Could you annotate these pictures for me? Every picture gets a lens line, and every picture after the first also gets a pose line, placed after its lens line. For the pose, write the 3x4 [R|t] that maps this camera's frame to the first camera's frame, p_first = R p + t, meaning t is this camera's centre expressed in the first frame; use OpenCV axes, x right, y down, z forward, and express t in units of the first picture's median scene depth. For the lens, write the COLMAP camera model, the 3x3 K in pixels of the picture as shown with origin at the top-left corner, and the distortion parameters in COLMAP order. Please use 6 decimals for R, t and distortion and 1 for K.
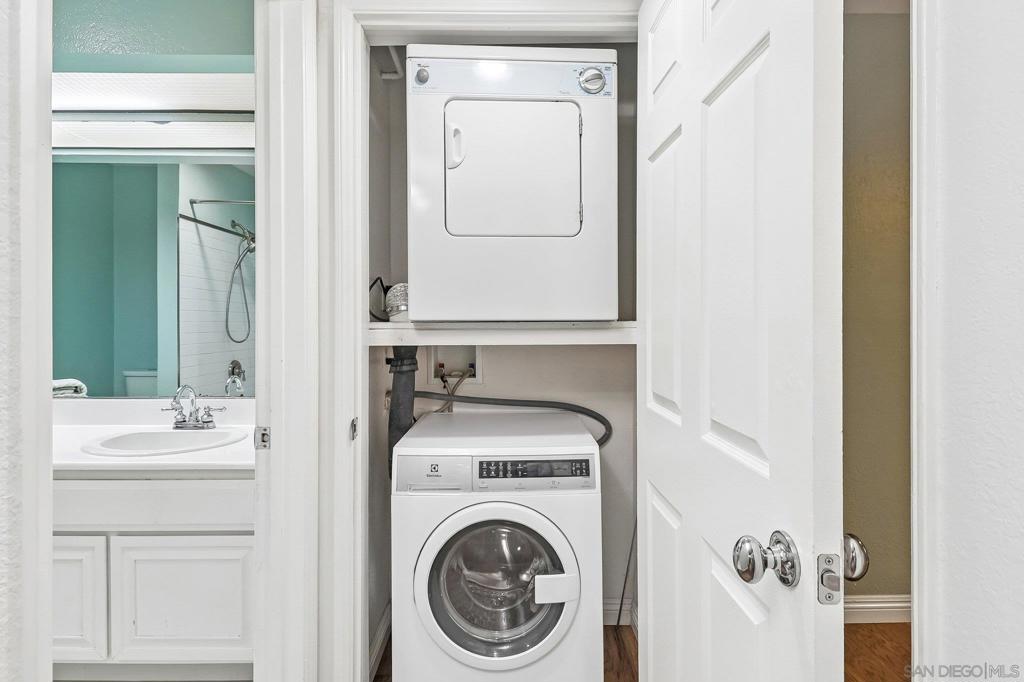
lens RADIAL K [[486.1, 0, 513.9], [0, 486.1, 318.3], [0, 0, 1]] dist [-0.000569, -0.000360]
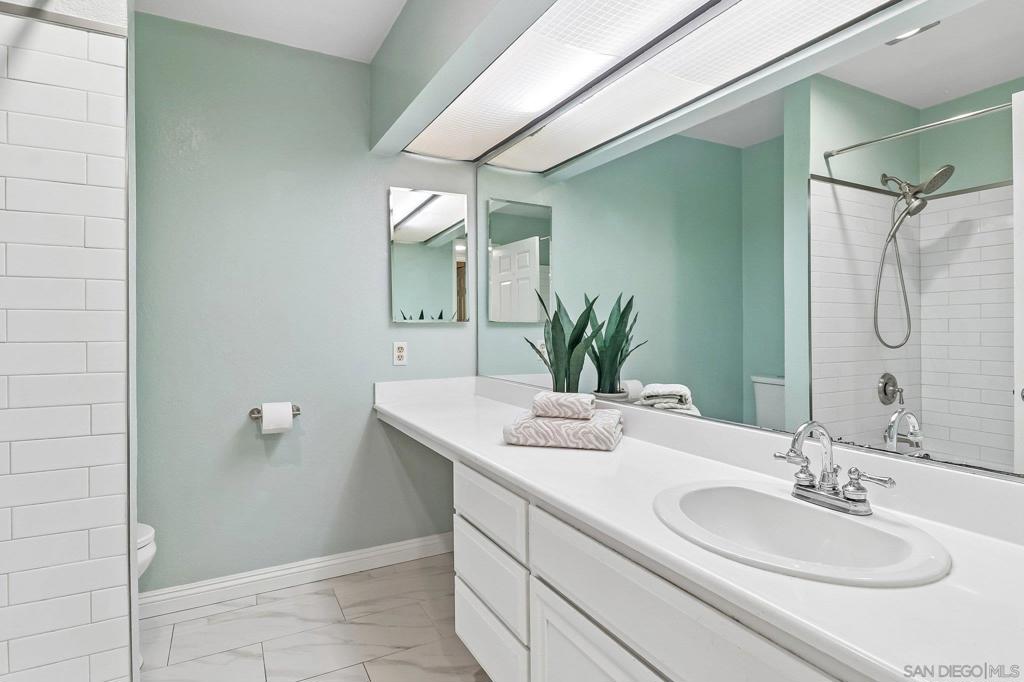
lens RADIAL K [[534.4, 0, 512.6], [0, 534.4, 322.3], [0, 0, 1]] dist [0.000837, -0.001422]
pose [[0.434941, -0.004594, -0.900447, -0.135811], [0.005131, 0.999983, -0.002623, 0.013876], [0.900445, -0.003479, 0.434957, 0.209475]]
